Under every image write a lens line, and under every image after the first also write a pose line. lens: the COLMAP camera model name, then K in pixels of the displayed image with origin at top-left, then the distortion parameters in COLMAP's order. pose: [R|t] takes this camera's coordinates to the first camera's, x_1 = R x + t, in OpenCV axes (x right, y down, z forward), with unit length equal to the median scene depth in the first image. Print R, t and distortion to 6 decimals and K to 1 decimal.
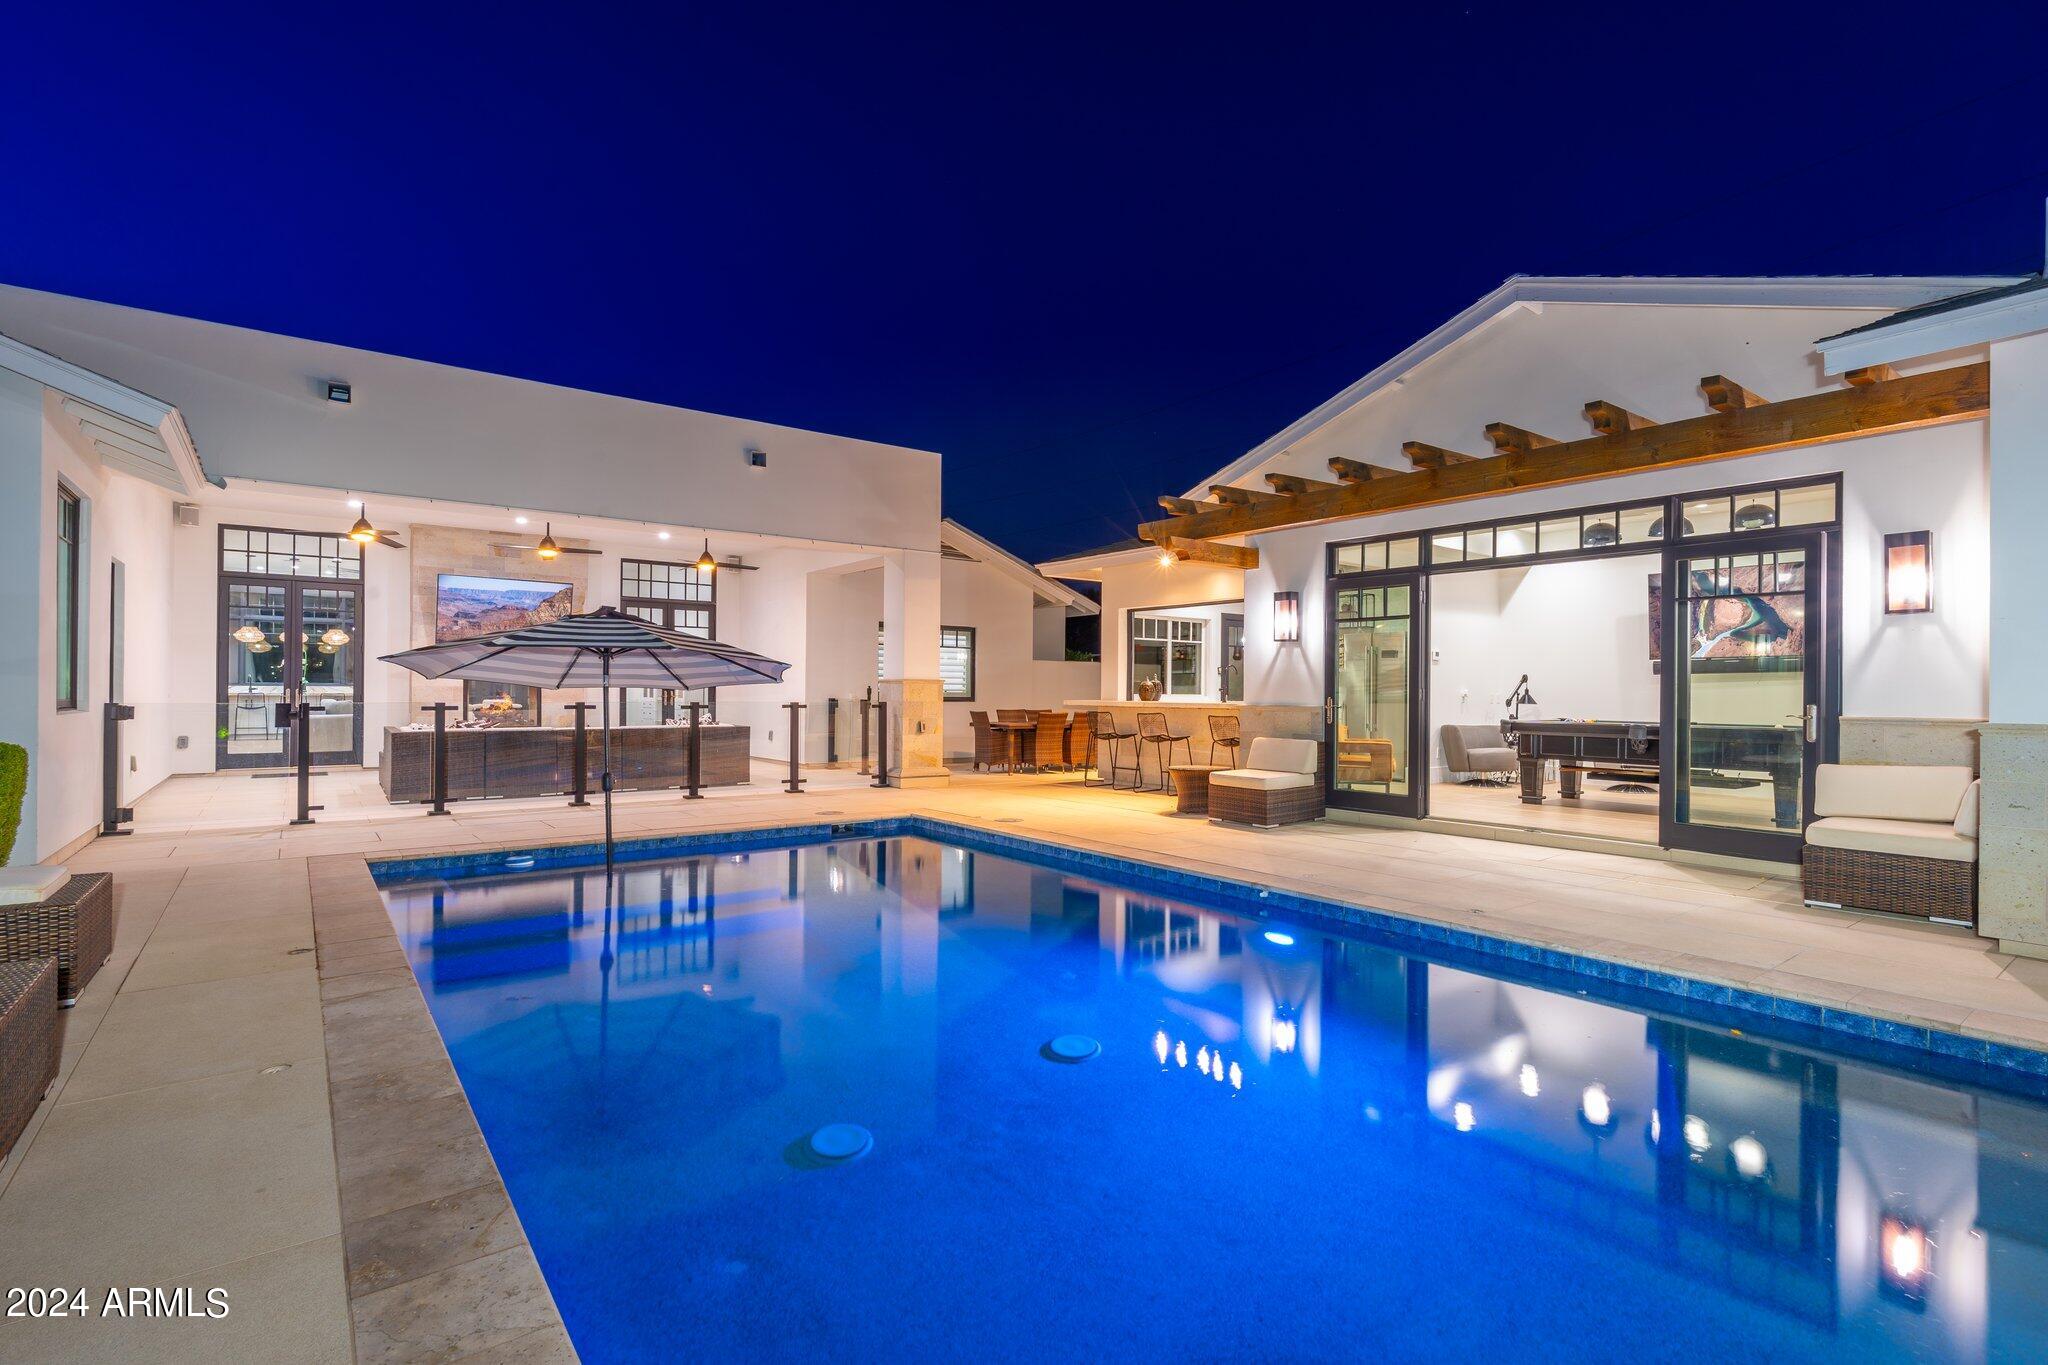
lens RADIAL K [[972.4, 0, 982.3], [0, 972.4, 685.6], [0, 0, 1]] dist [-0.012701, 0.000259]
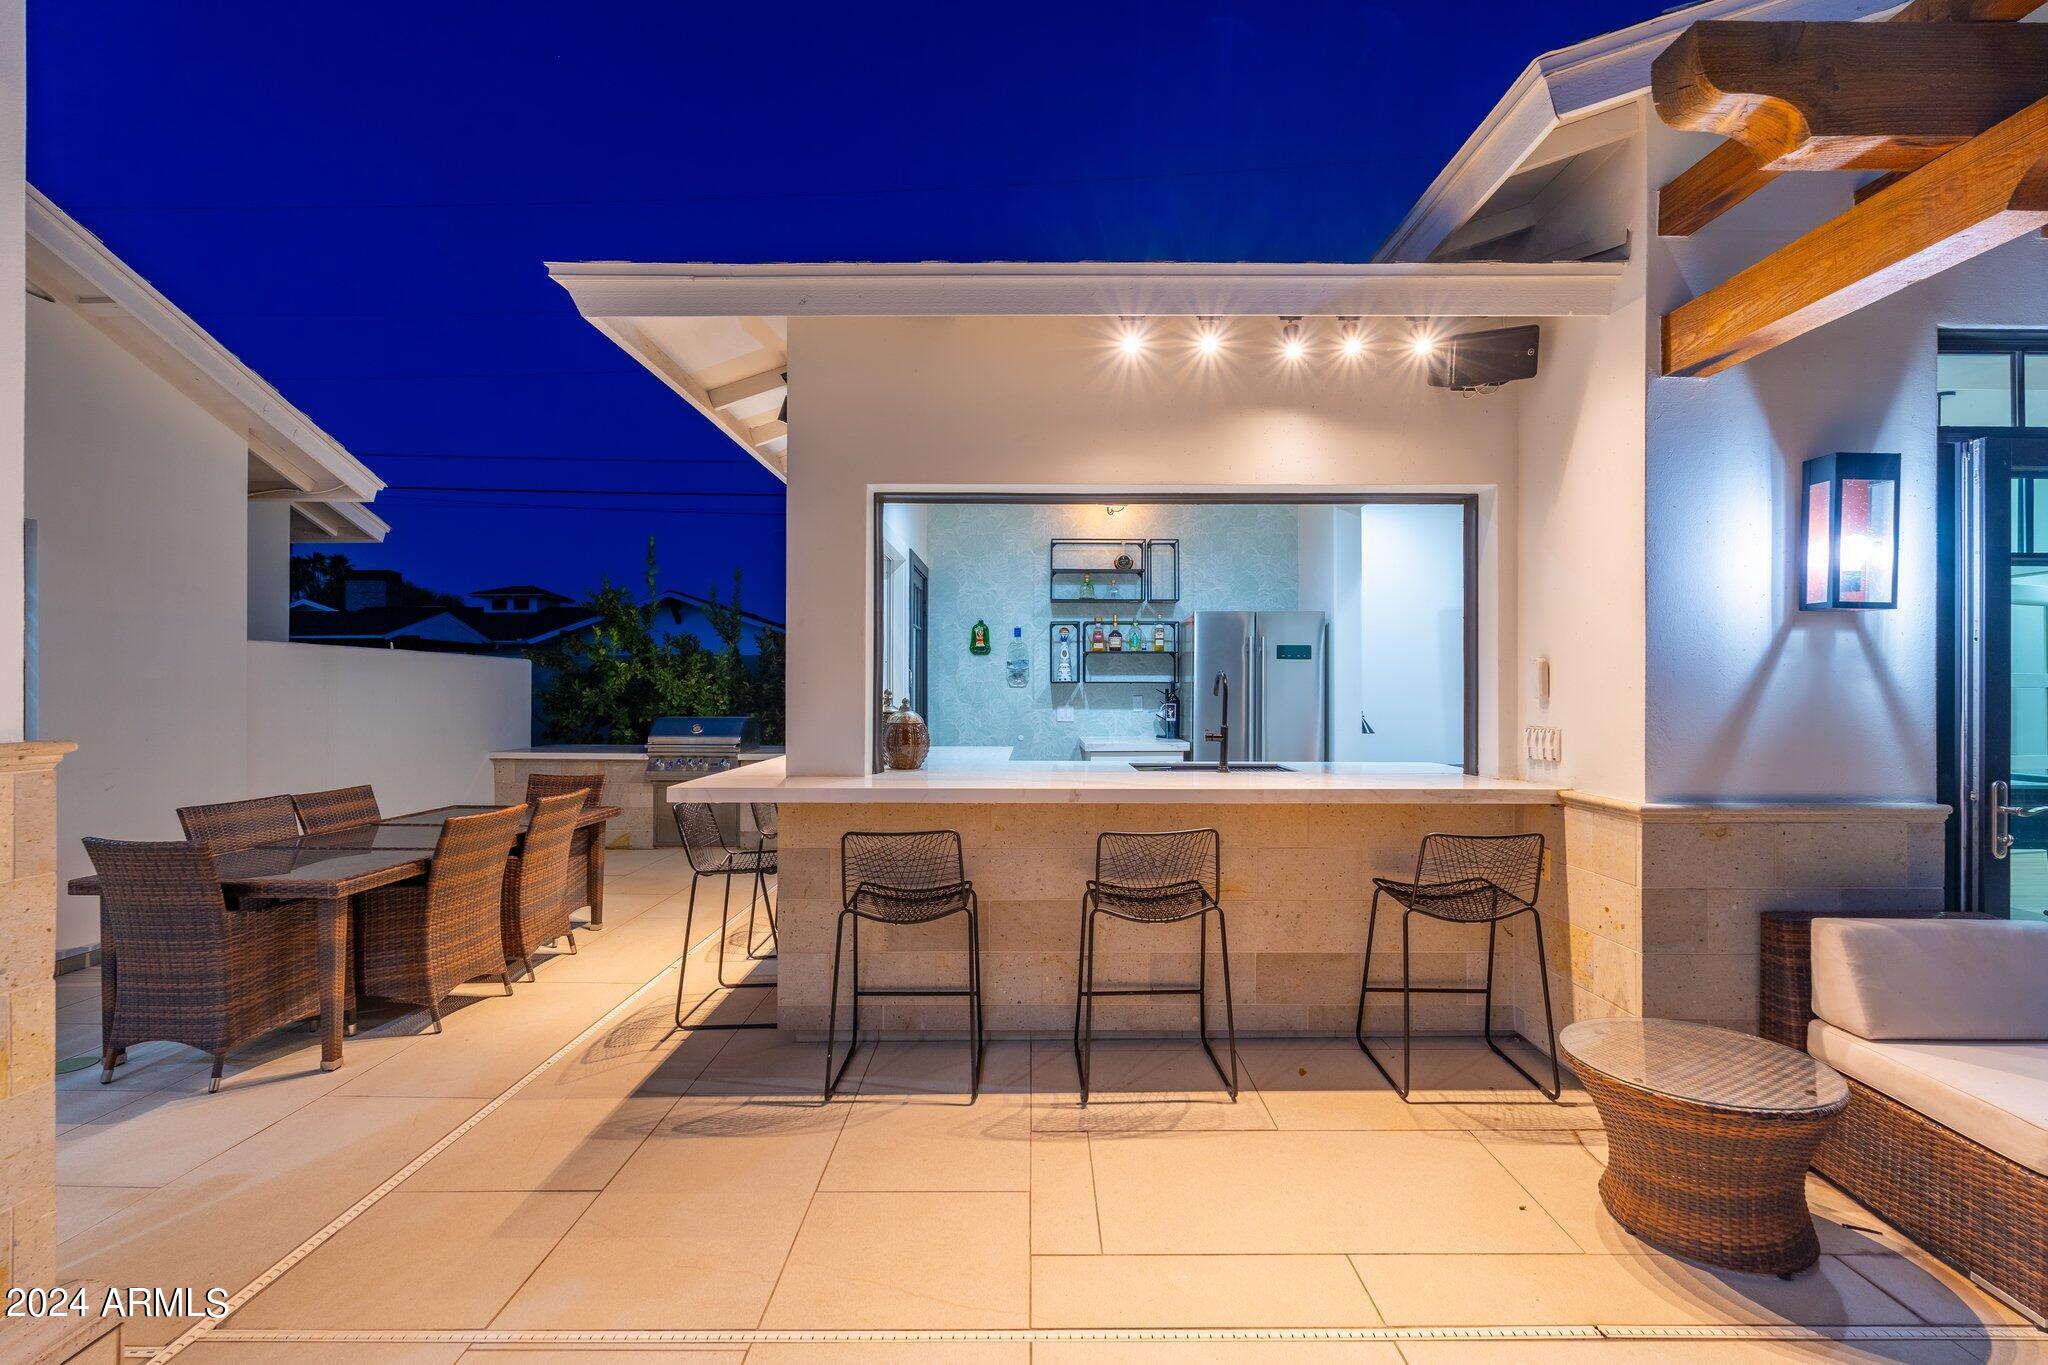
lens RADIAL K [[904.7, 0, 1033.2], [0, 904.7, 688.1], [0, 0, 1]] dist [-0.000612, -0.000089]
pose [[0.581225, -0.005196, 0.813727, -0.076124], [-0.000793, 0.999976, 0.006952, -0.016990], [-0.813743, -0.004686, 0.581206, 0.861685]]
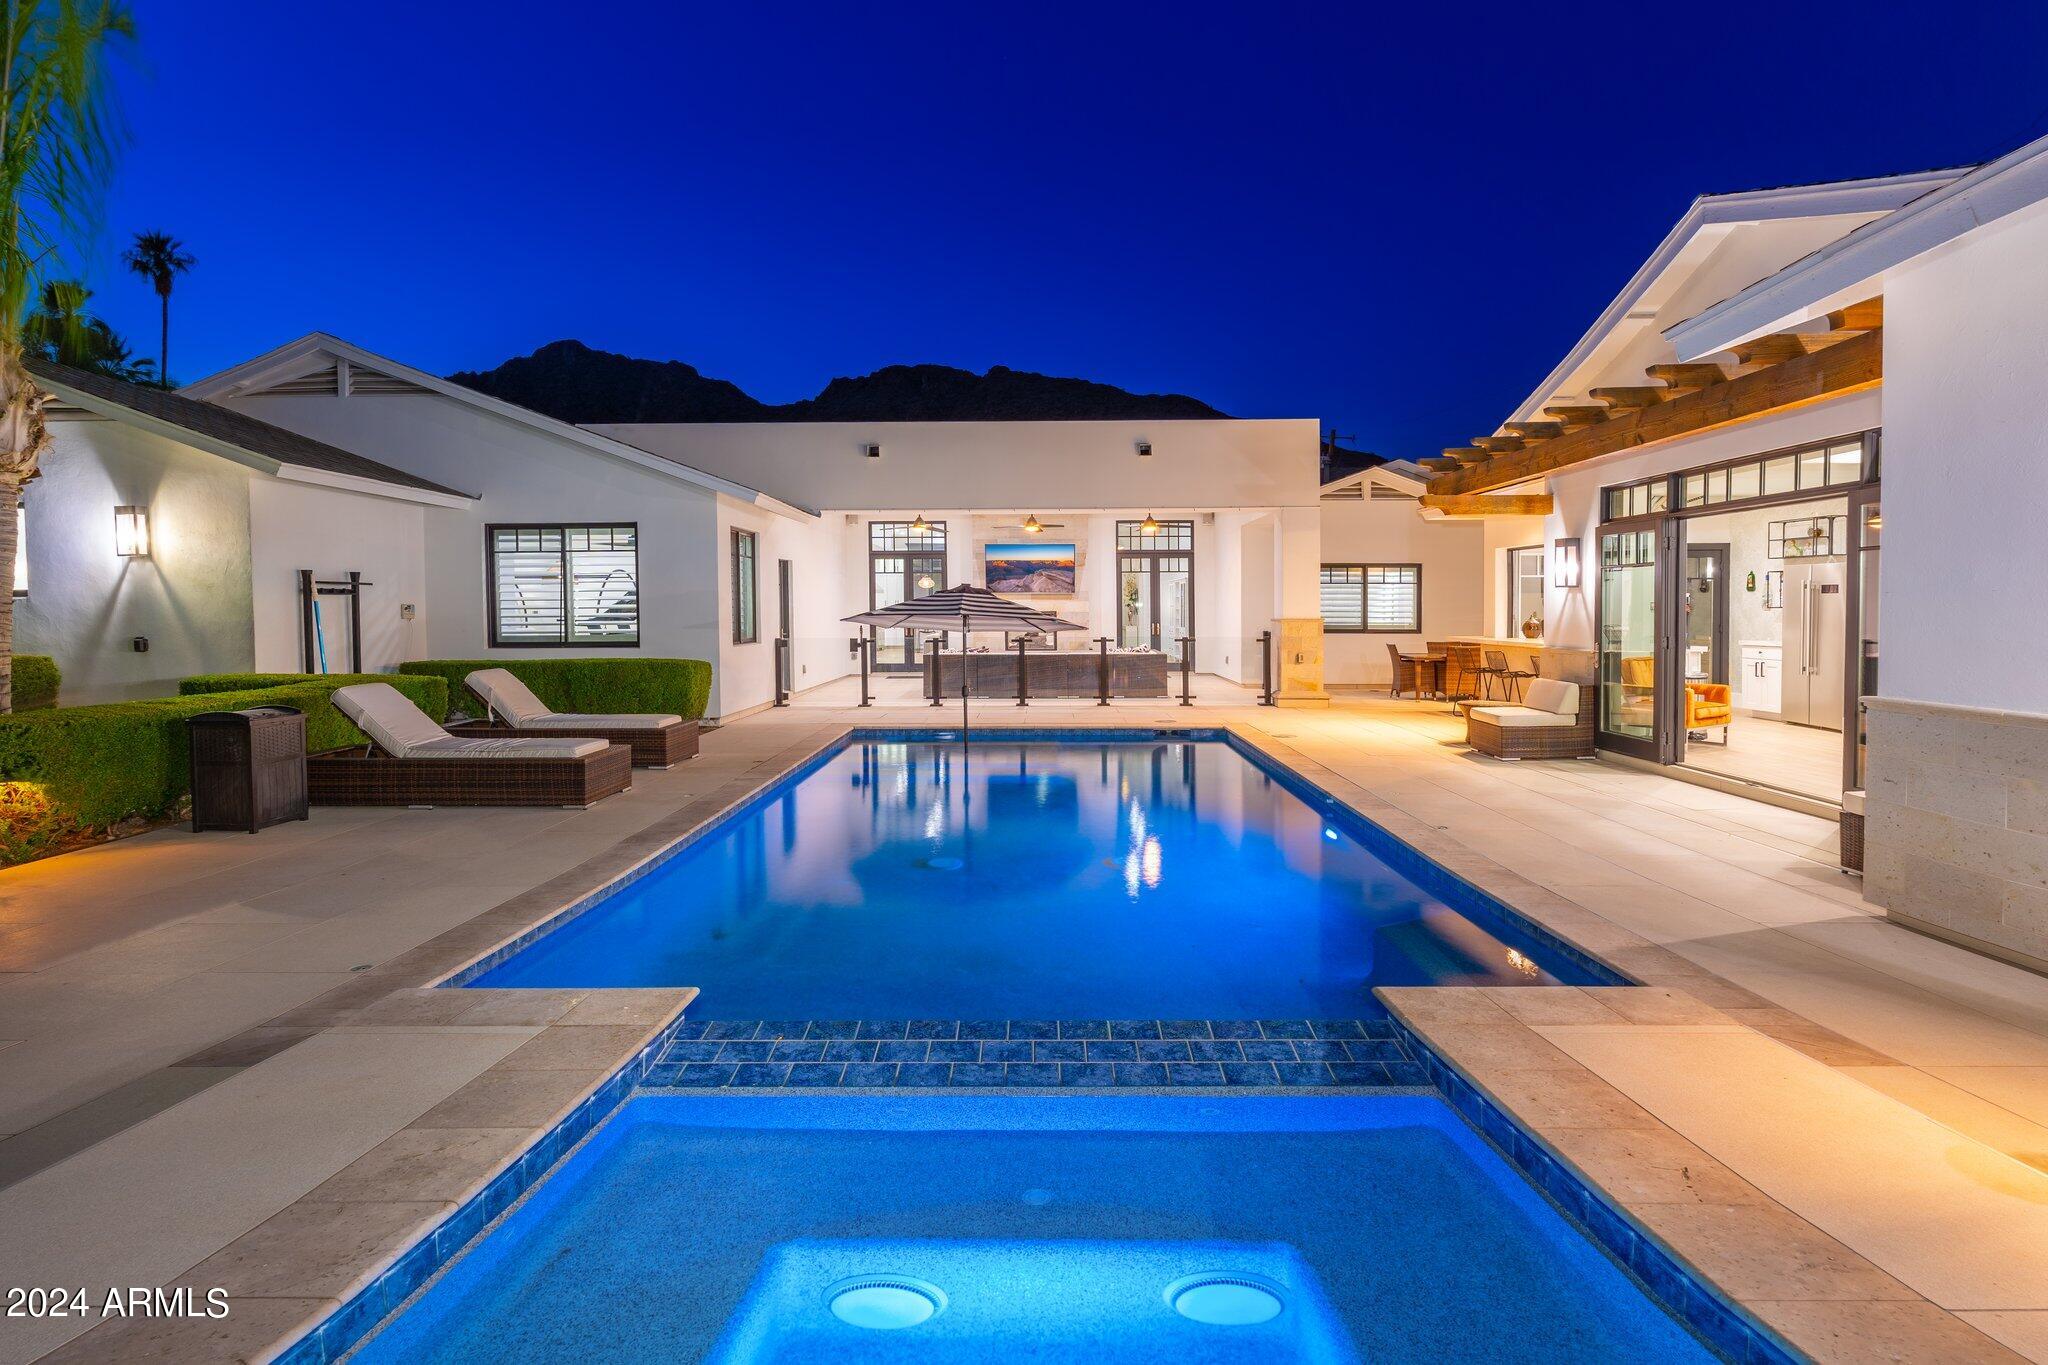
lens RADIAL K [[901.7, 0, 1027.1], [0, 901.7, 752.7], [0, 0, 1]] dist [-0.027933, 0.000126]
pose [[0.806815, 0.086104, -0.584496, 0.348791], [0.009899, 0.987214, 0.159093, -0.022423], [0.590721, -0.134145, 0.795647, -0.099206]]
